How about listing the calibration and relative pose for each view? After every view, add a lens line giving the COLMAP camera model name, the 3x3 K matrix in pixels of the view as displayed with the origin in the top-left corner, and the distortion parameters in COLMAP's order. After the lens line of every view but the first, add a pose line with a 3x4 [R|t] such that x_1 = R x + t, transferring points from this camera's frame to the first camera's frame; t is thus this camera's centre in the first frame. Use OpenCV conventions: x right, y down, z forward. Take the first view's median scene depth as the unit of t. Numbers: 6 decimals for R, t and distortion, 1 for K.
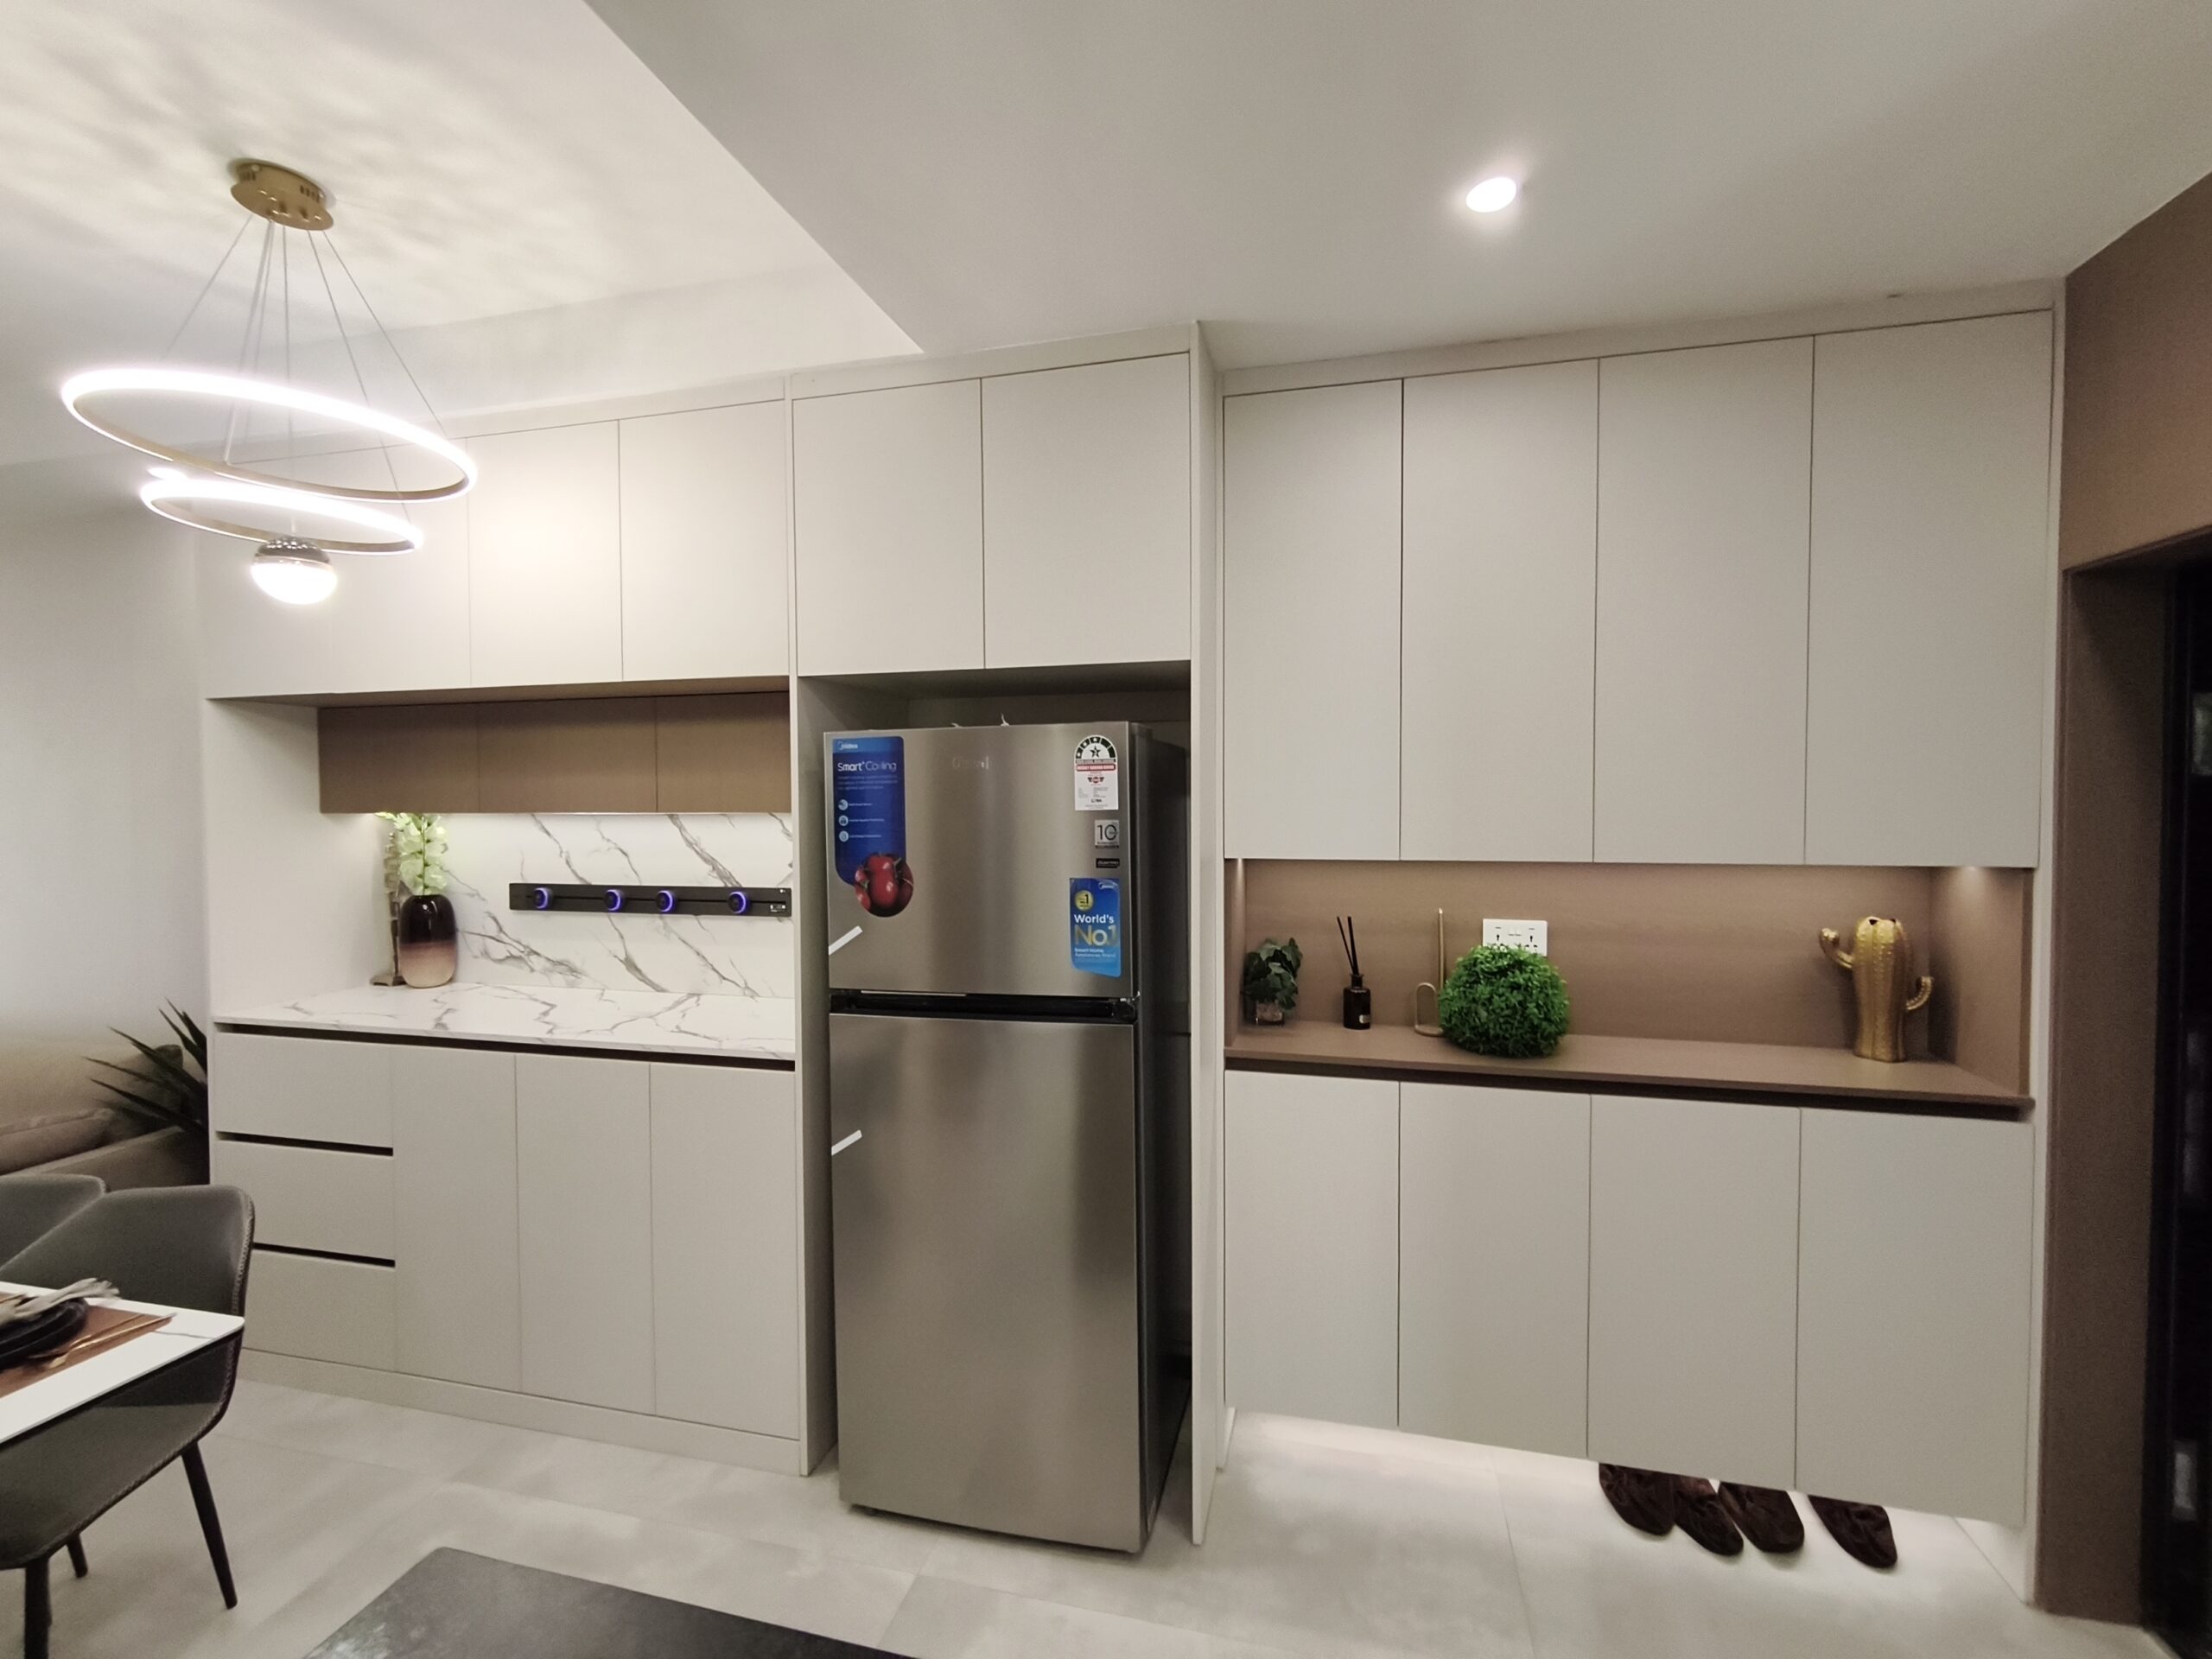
lens RADIAL K [[976.3, 0, 1102.1], [0, 976.3, 822.5], [0, 0, 1]] dist [-0.001867, 0.006302]
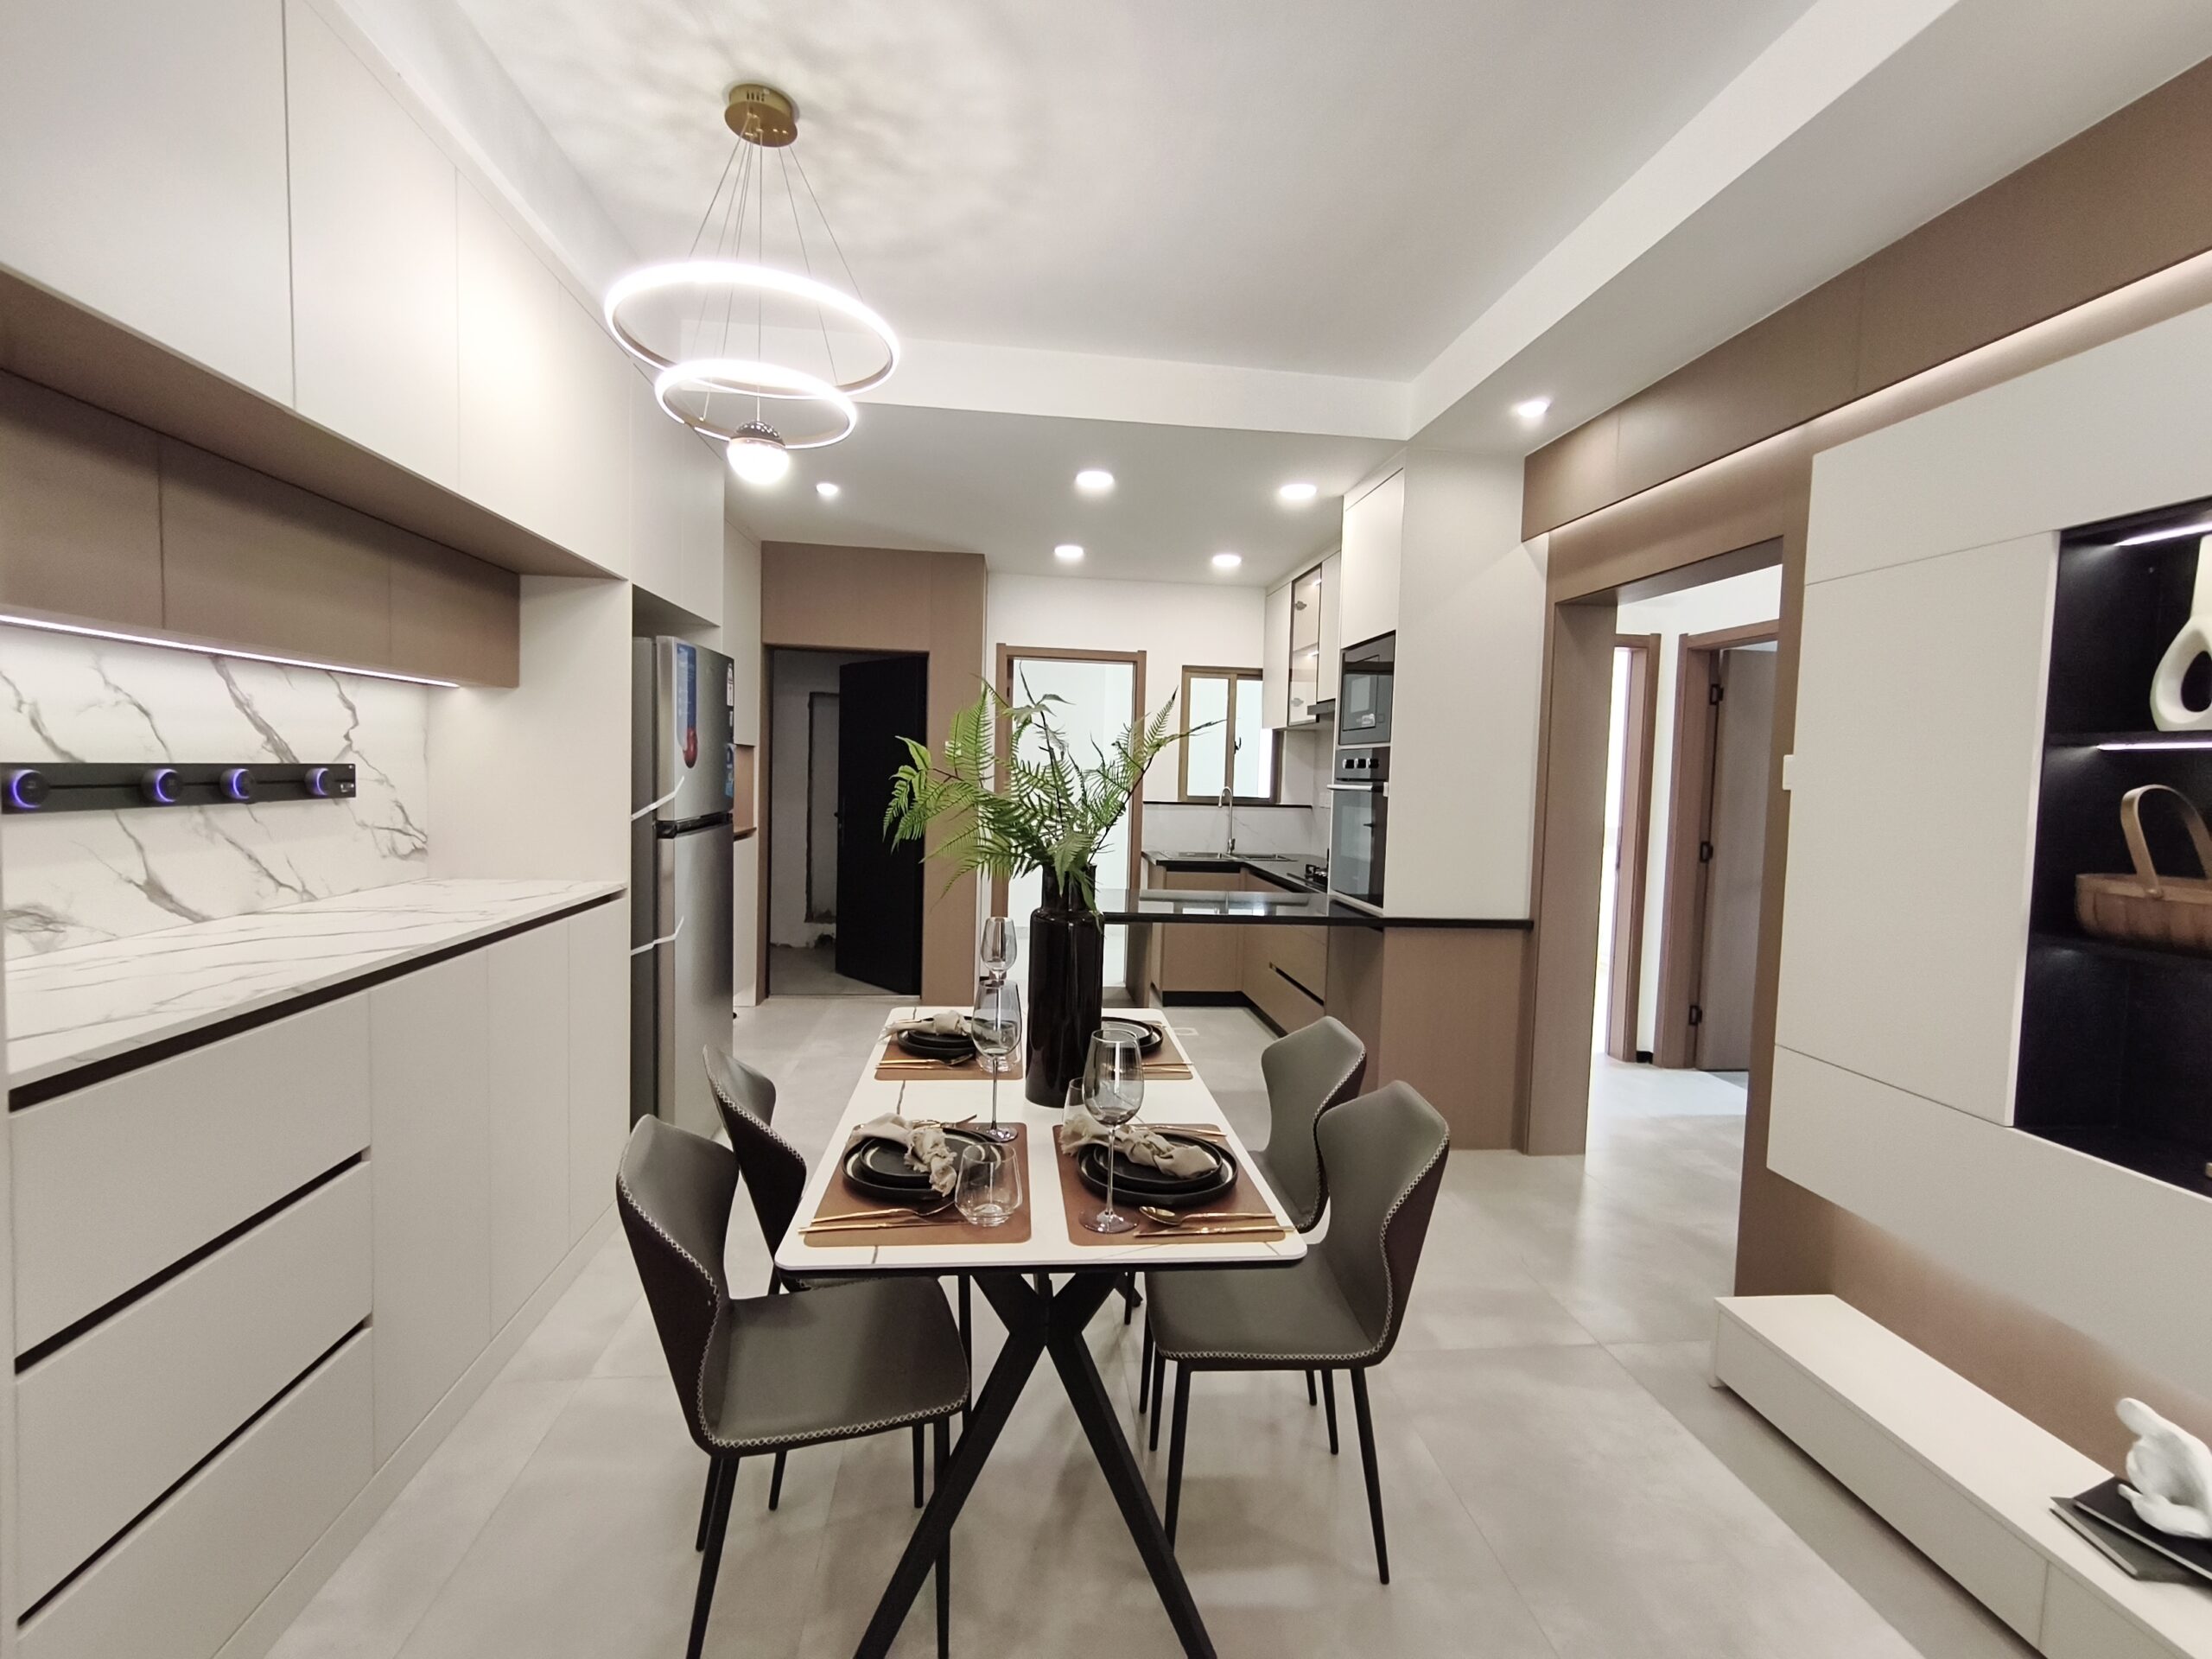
lens RADIAL K [[959.4, 0, 1105.3], [0, 959.4, 821.4], [0, 0, 1]] dist [-0.007171, 0.006241]
pose [[-0.348293, -0.056060, 0.935708, -1.711306], [-0.007028, 0.998338, 0.057196, 0.083111], [-0.937359, 0.013344, -0.348108, 0.861202]]
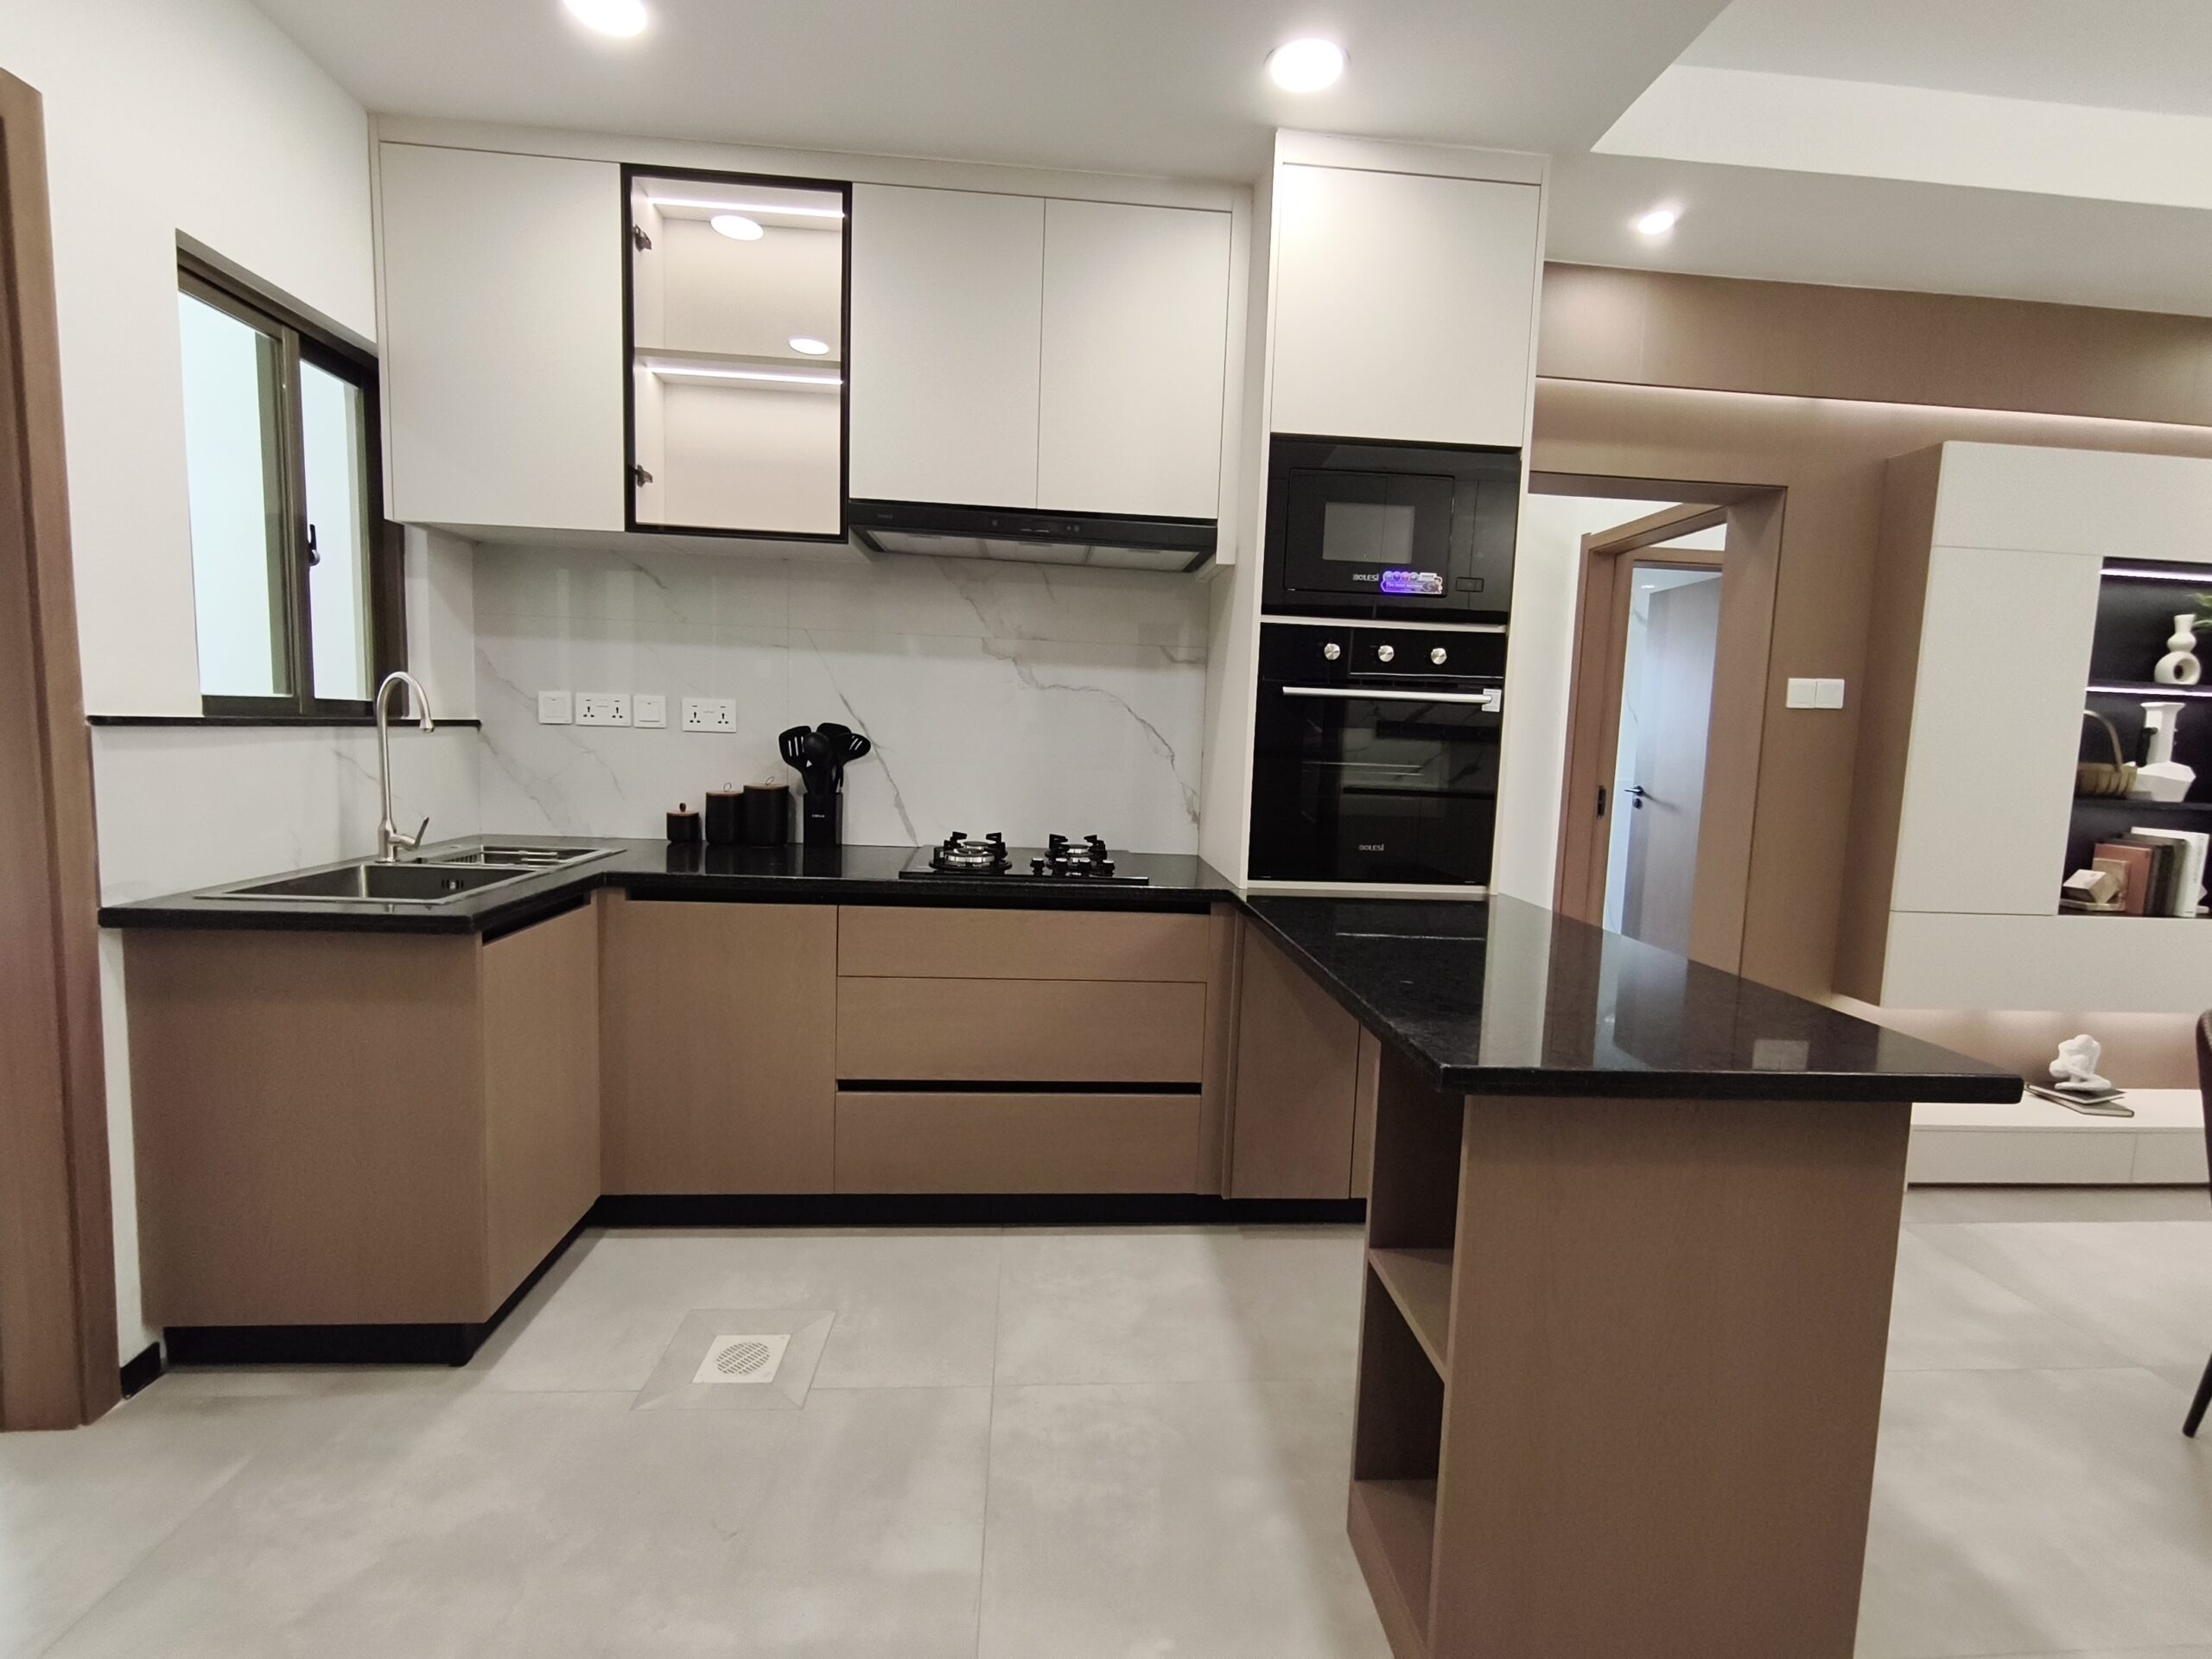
lens RADIAL K [[959.4, 0, 1105.3], [0, 959.4, 821.4], [0, 0, 1]] dist [-0.007171, 0.006241]
pose [[-0.949811, -0.003583, -0.312804, 0.286821], [-0.043709, 0.991646, 0.121361, 0.138488], [0.309756, 0.128942, -0.942032, 0.728171]]
